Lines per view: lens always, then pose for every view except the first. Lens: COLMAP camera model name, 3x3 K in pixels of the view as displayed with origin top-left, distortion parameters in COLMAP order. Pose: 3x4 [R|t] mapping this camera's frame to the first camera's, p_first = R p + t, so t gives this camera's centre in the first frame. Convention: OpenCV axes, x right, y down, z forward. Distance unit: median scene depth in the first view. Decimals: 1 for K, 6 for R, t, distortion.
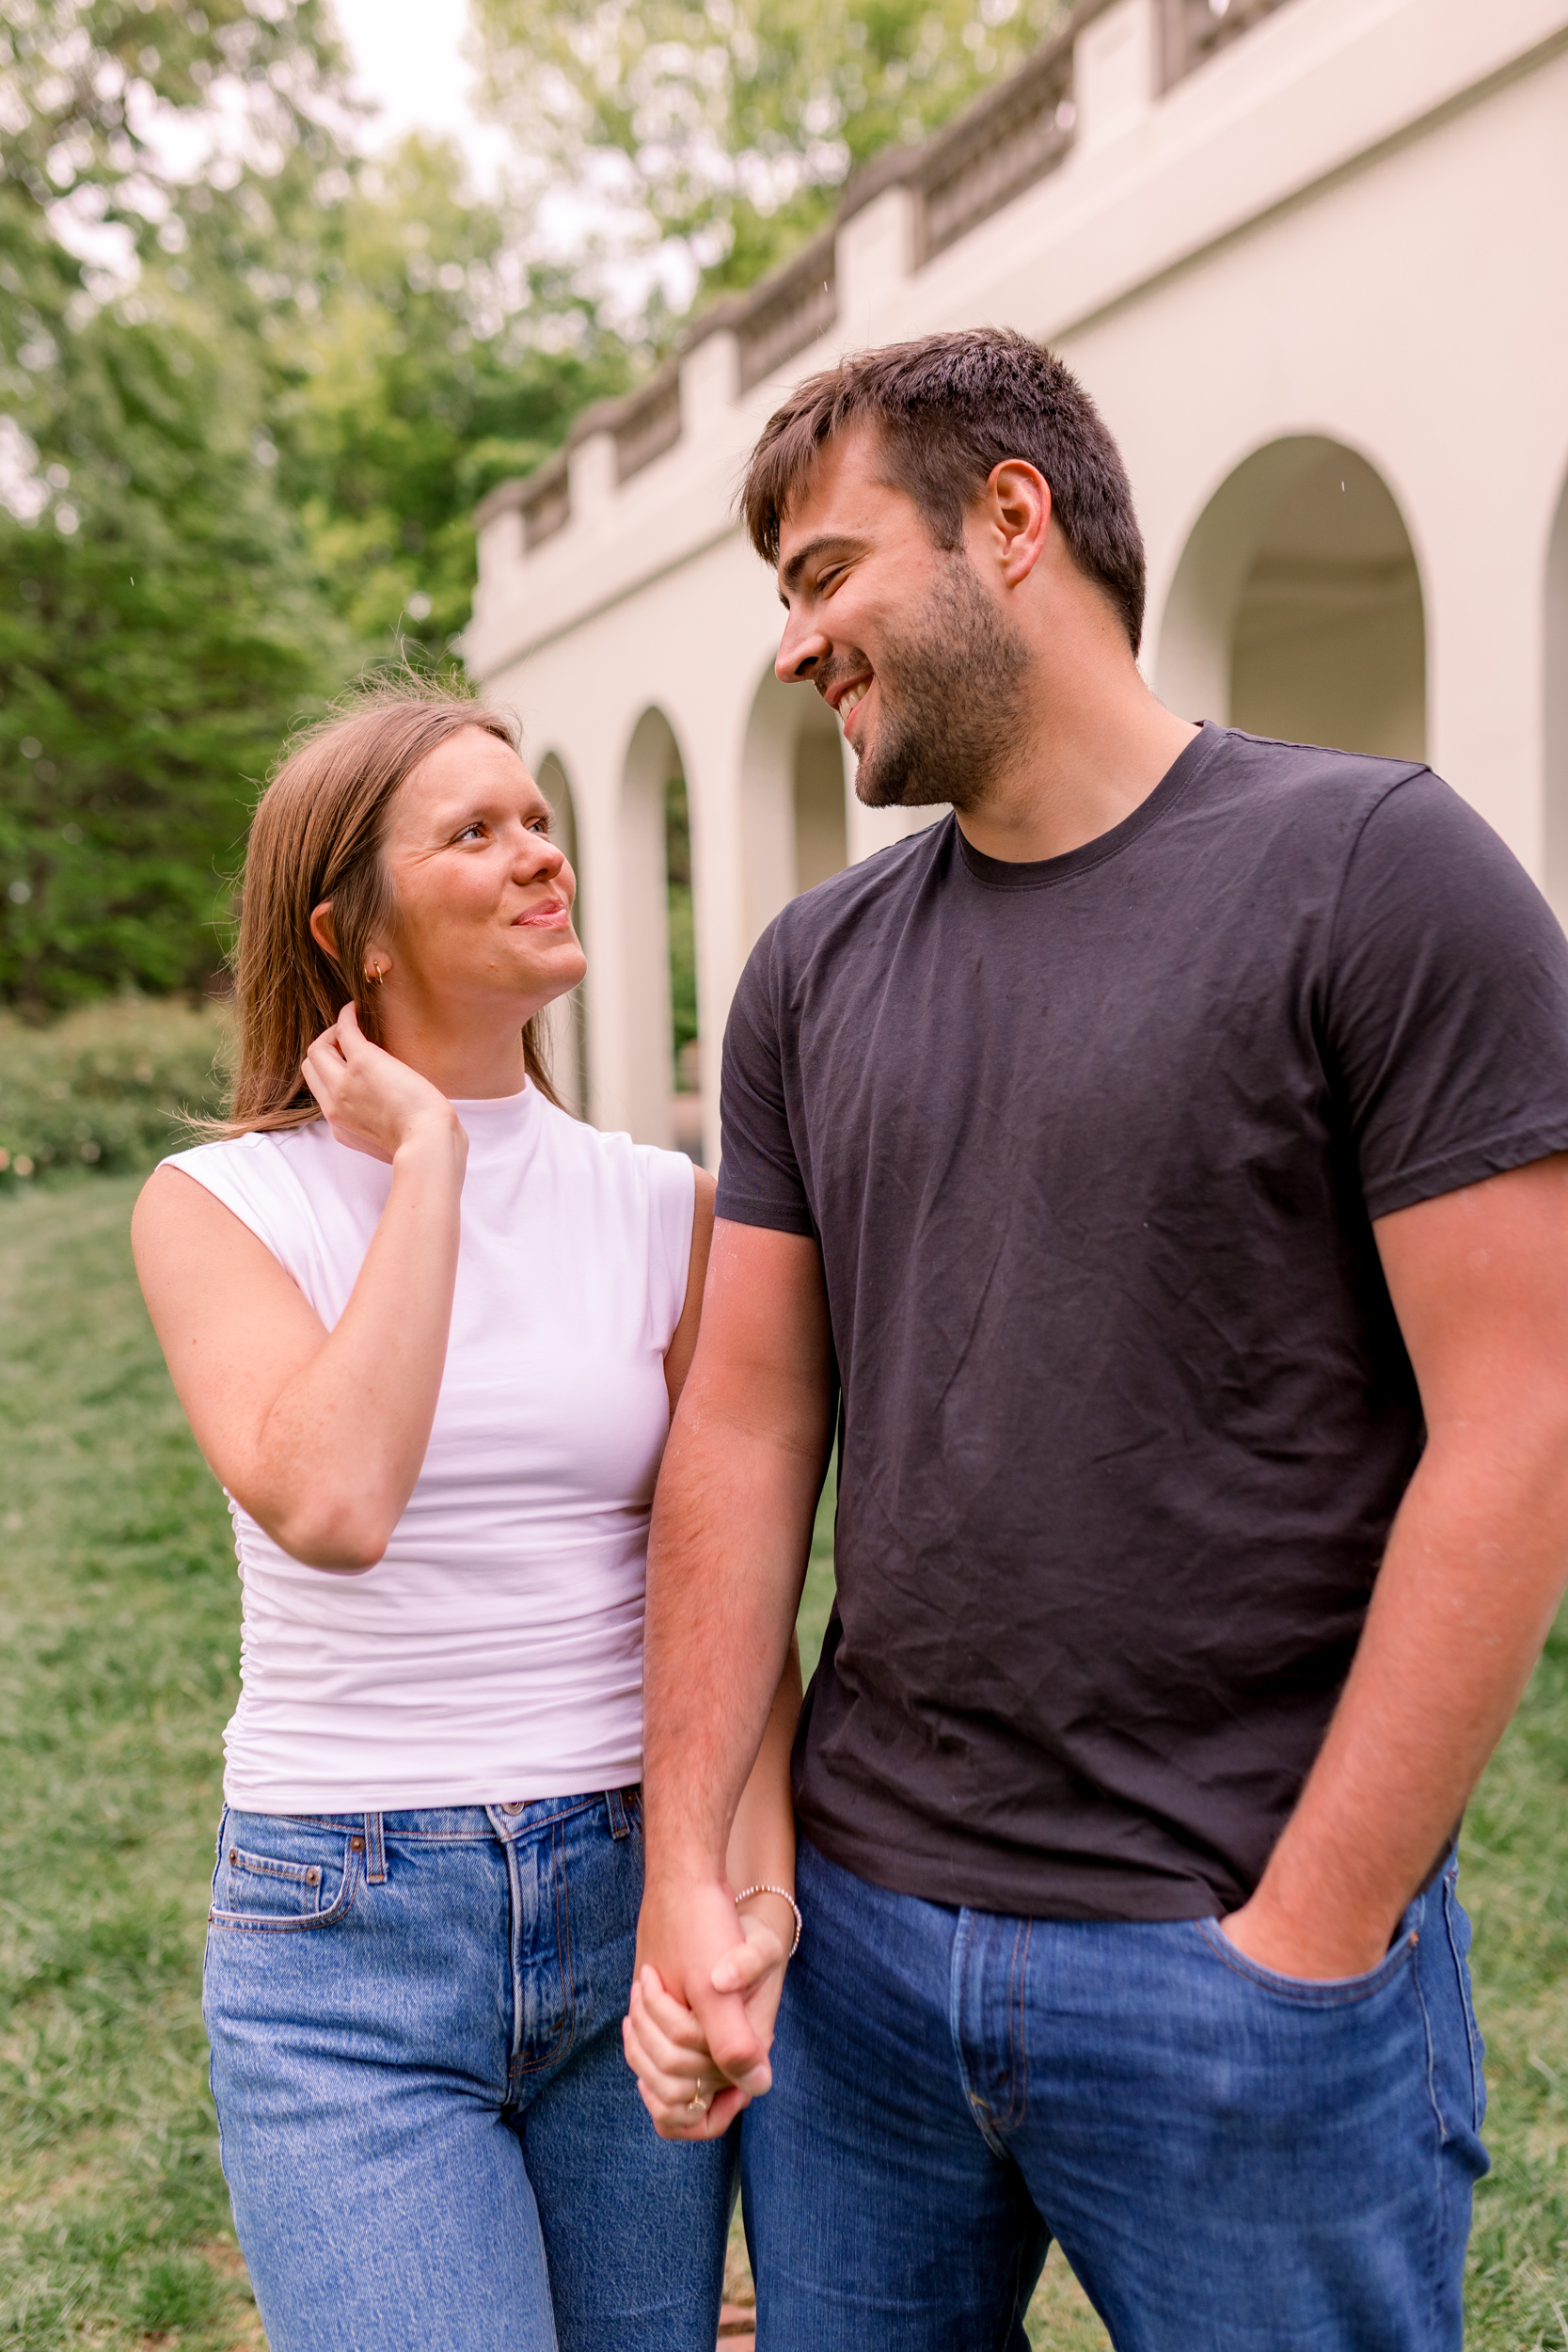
lens RADIAL K [[2222.3, 0, 748.7], [0, 2222.3, 1173.2], [0, 0, 1]] dist [0.005683, -0.001121]
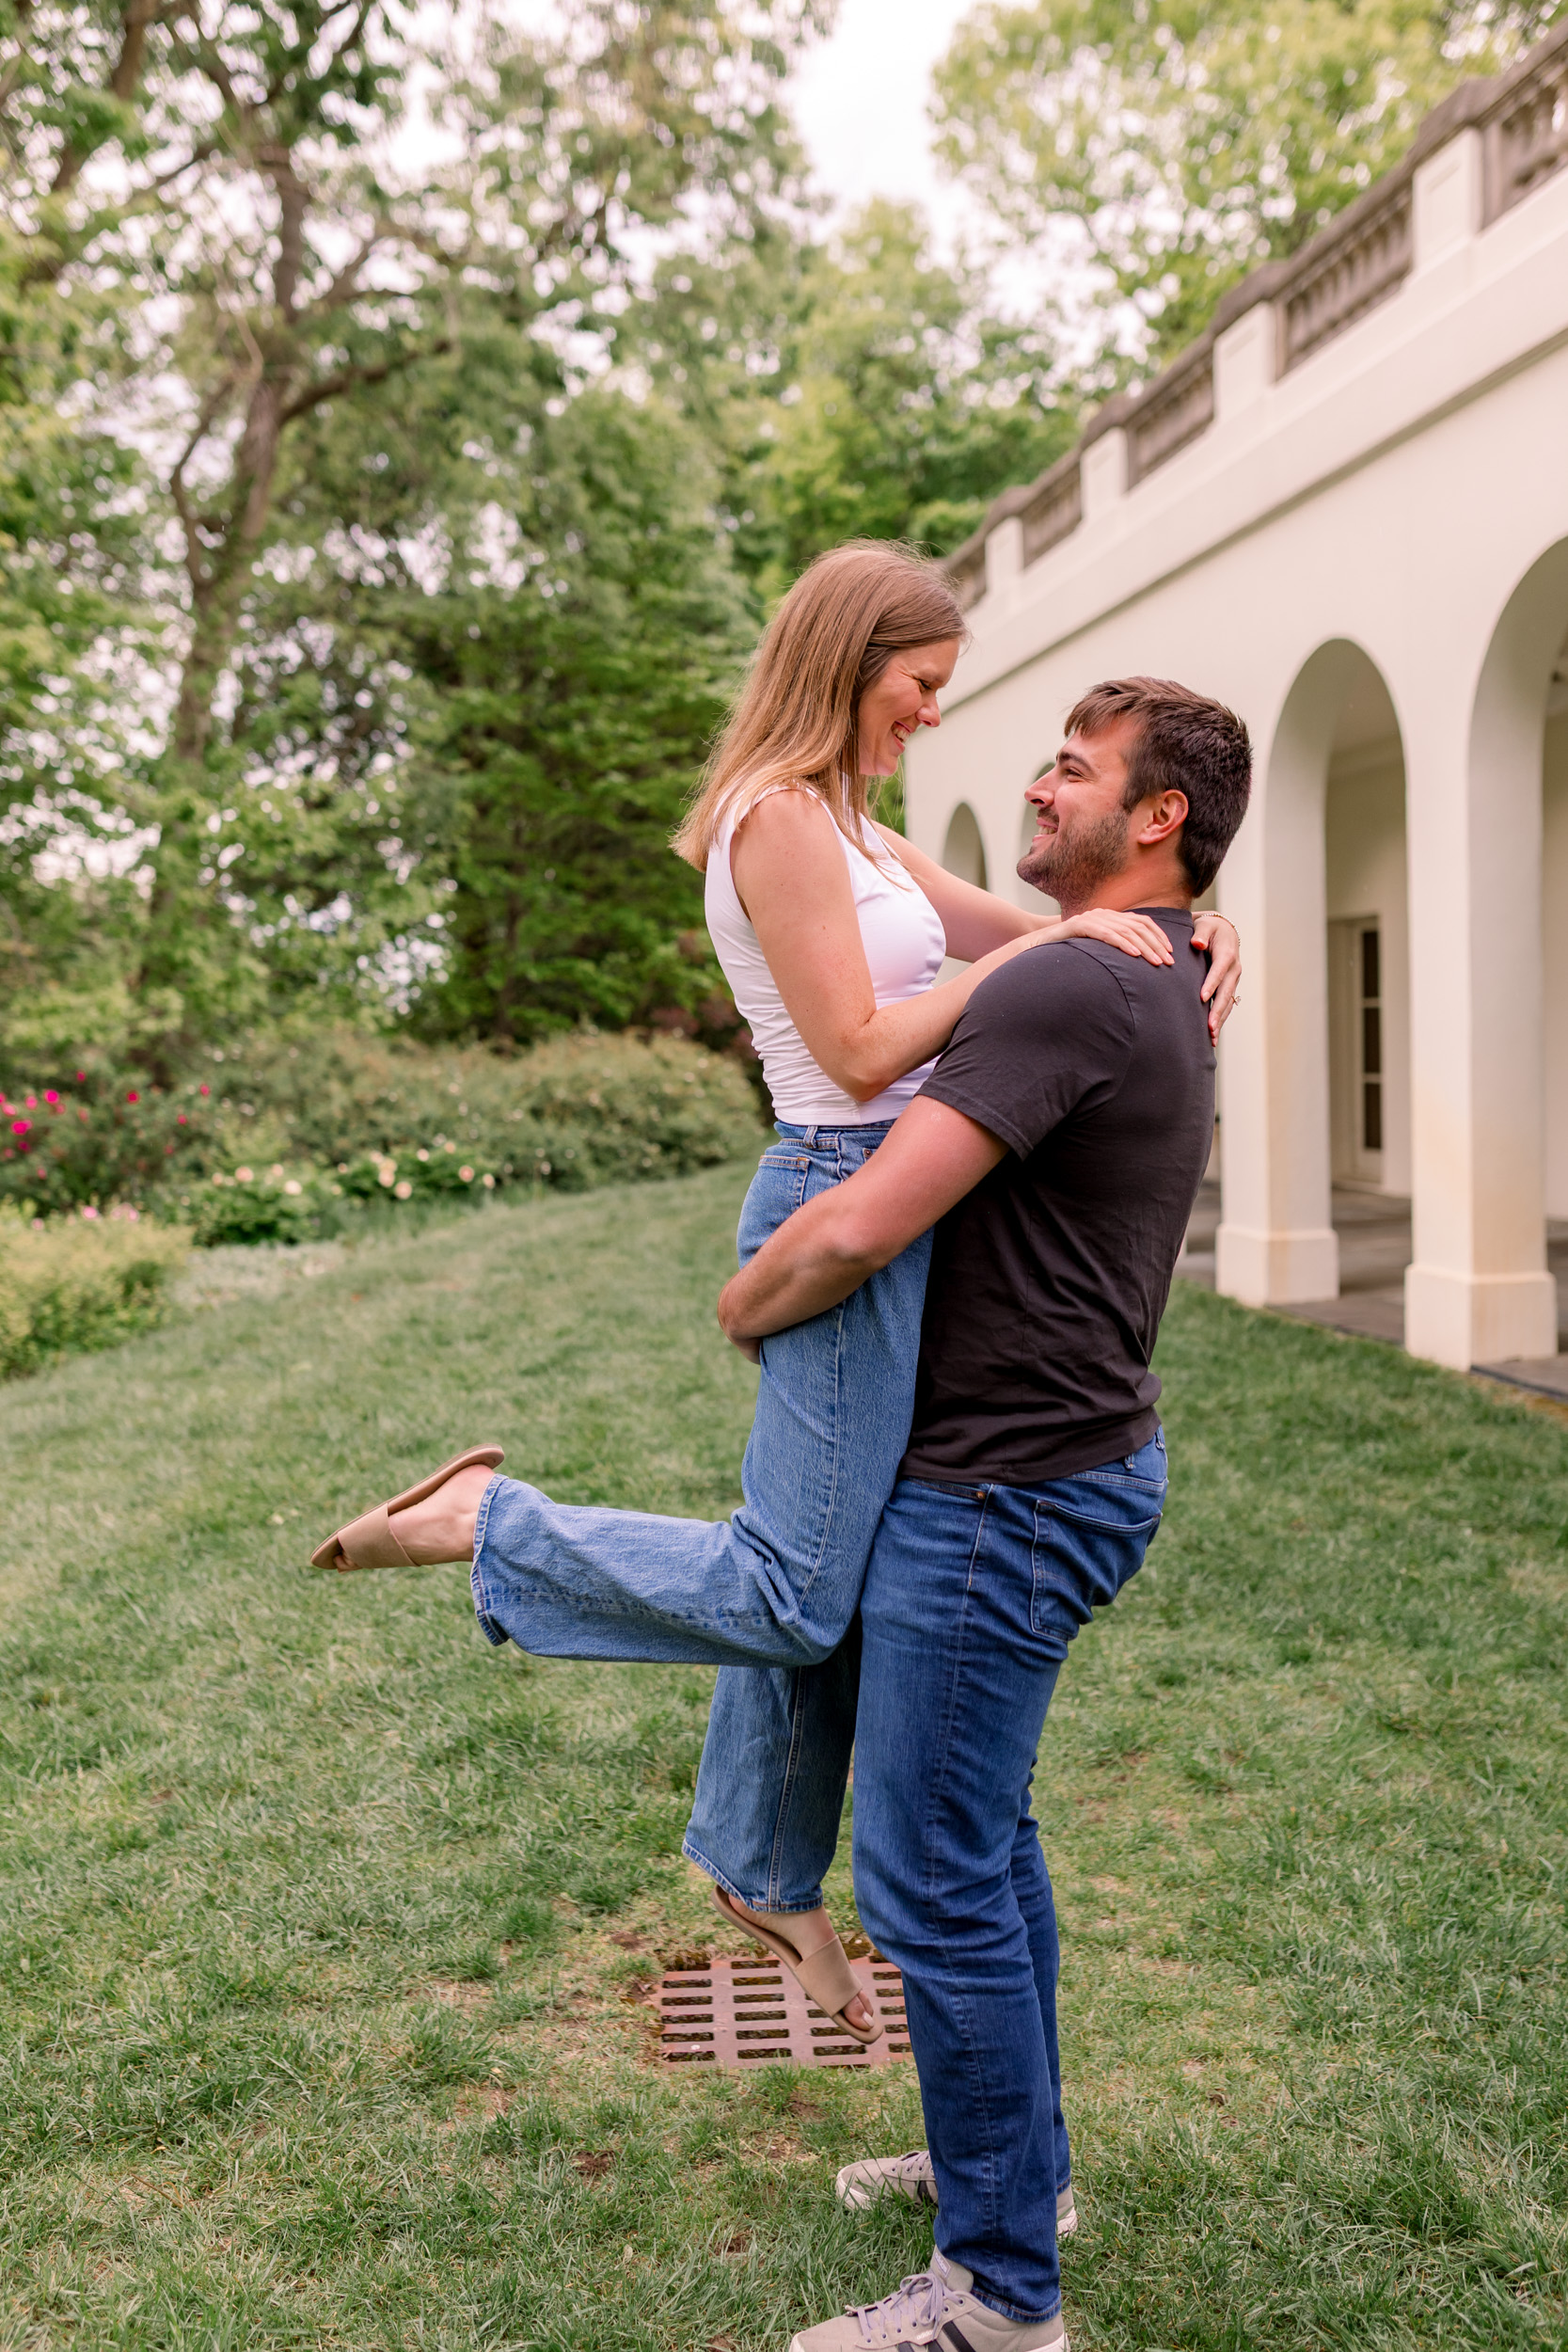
lens RADIAL K [[2207.7, 0, 784.0], [0, 2207.7, 1176.0], [0, 0, 1]] dist [0.007289, -0.012104]
pose [[0.982450, 0.019916, -0.185461, 0.051286], [-0.022436, 0.999682, -0.011501, 0.007369], [0.185173, 0.015460, 0.982584, -0.124547]]
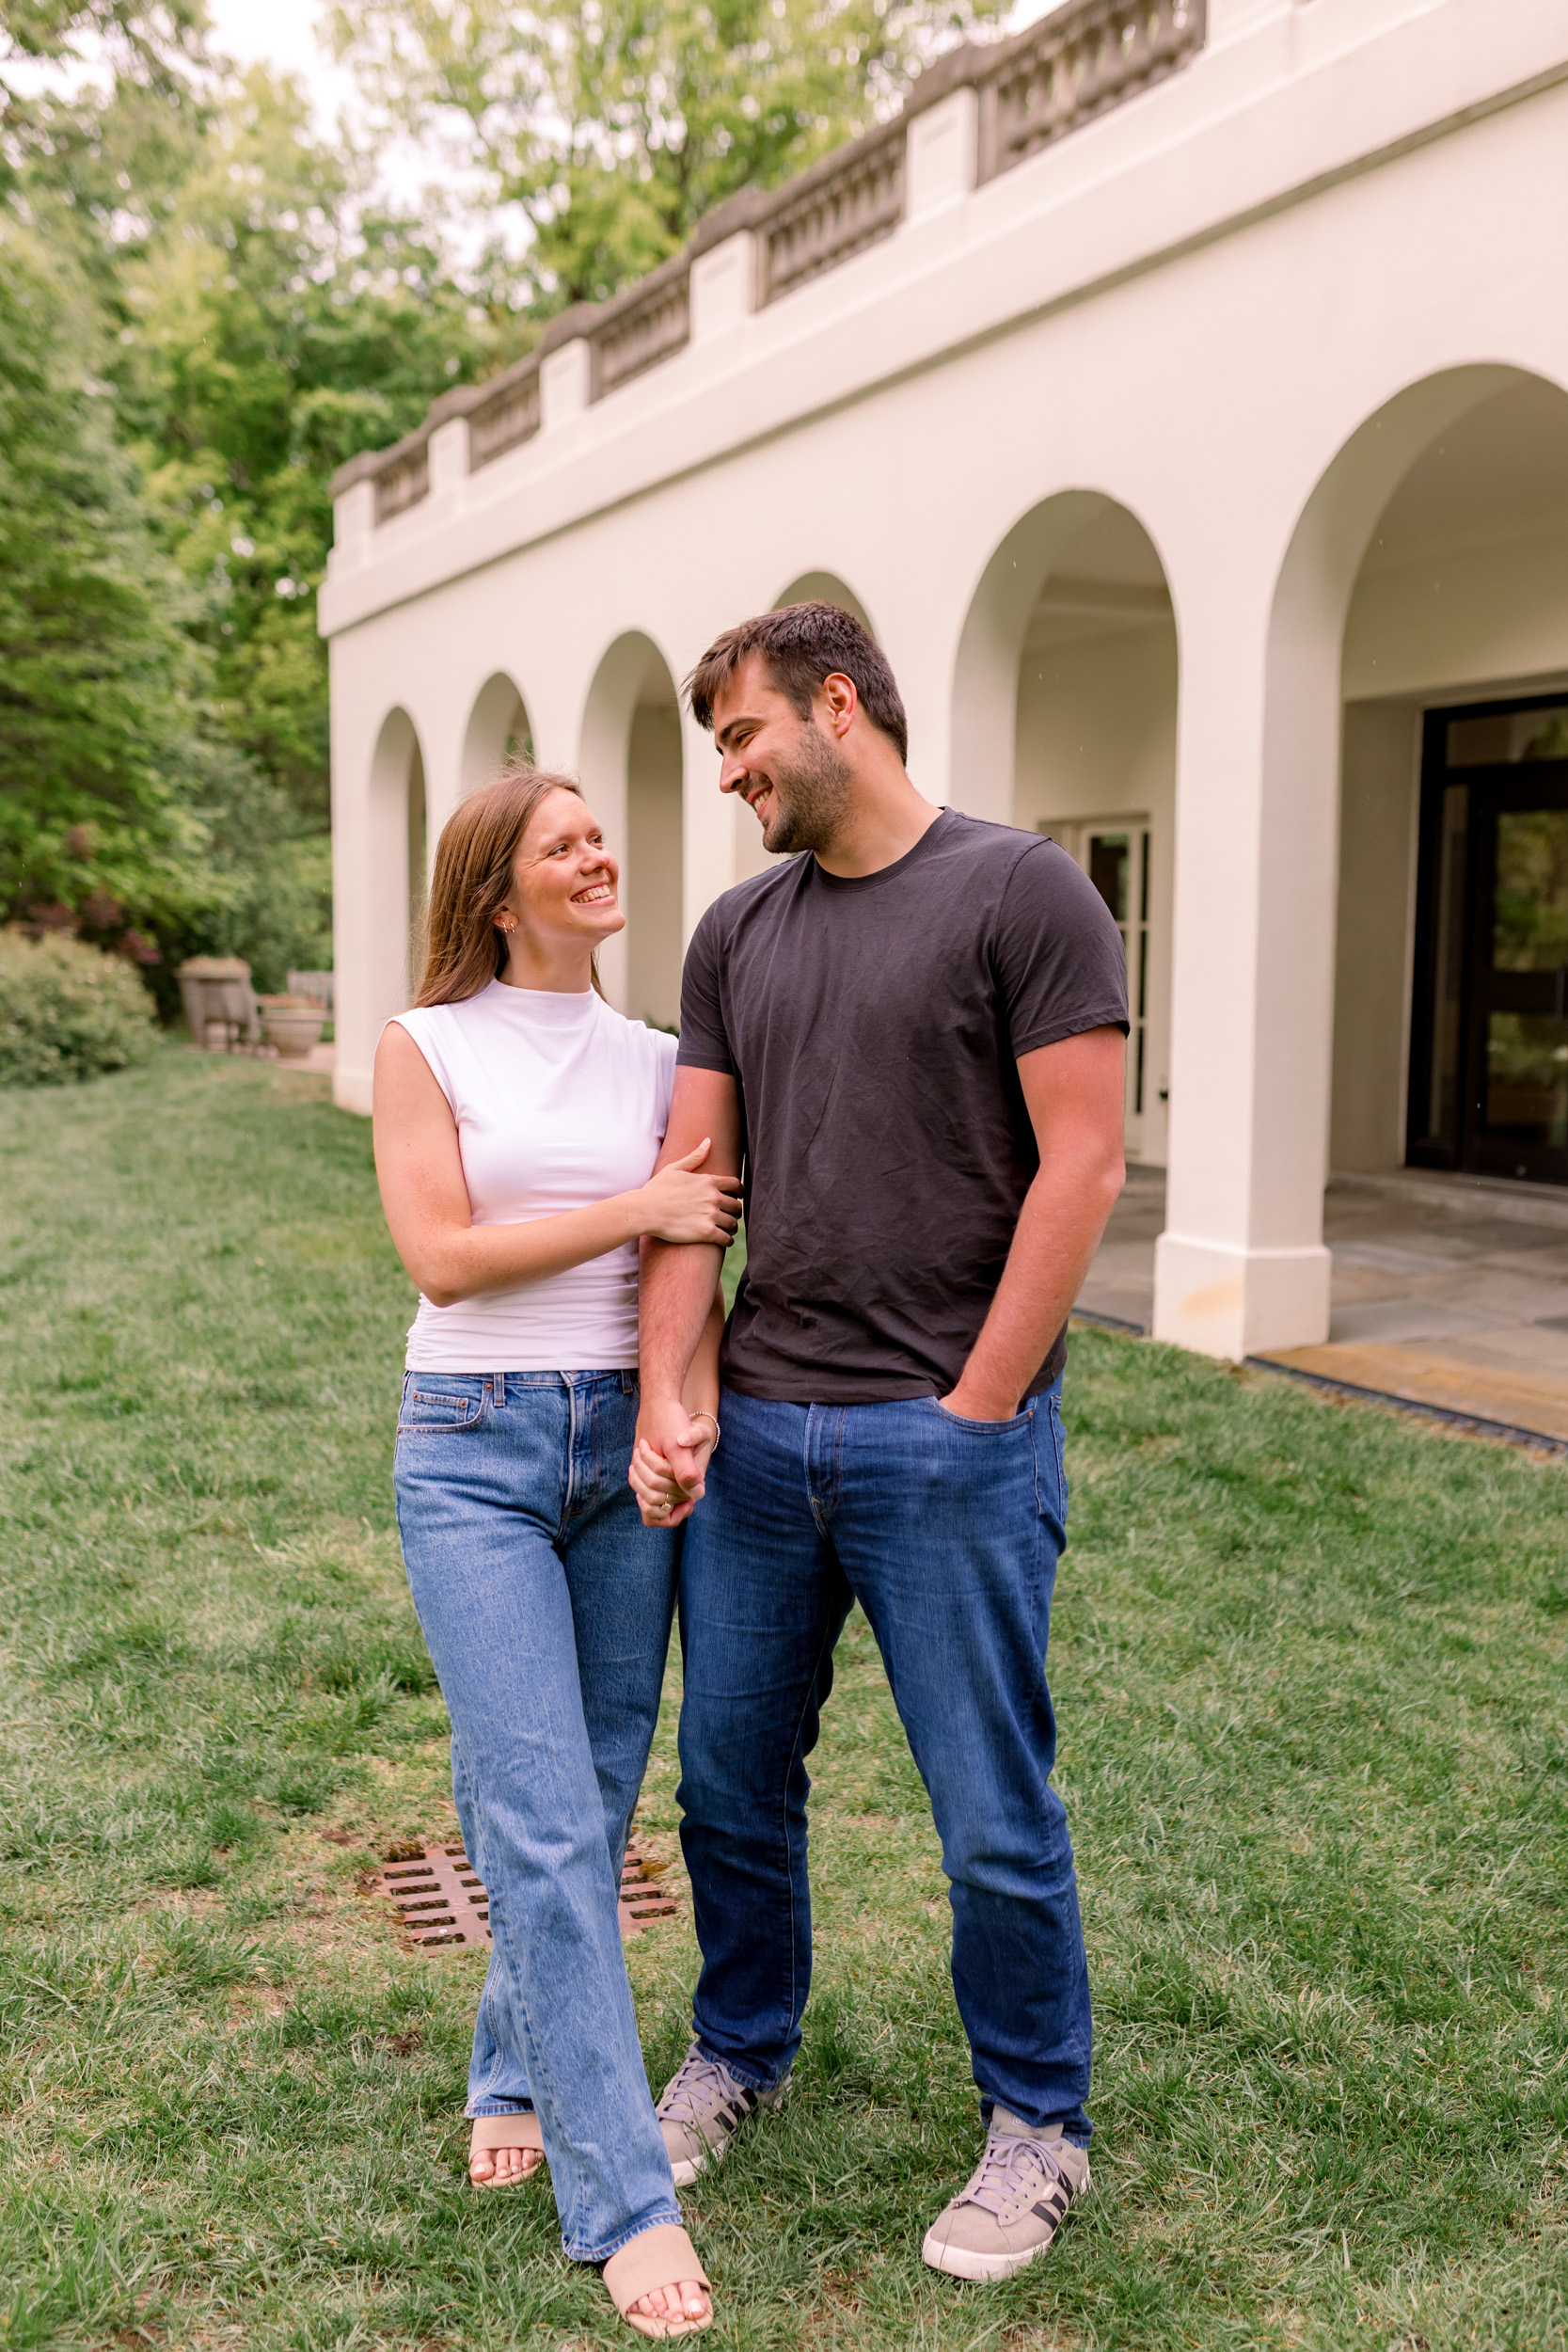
lens RADIAL K [[2222.3, 0, 748.7], [0, 2222.3, 1173.2], [0, 0, 1]] dist [0.005683, -0.001121]
pose [[0.995208, 0.034697, 0.091421, -0.021317], [-0.036357, 0.999202, 0.016556, 0.013361], [-0.090773, -0.019800, 0.995675, -0.139441]]
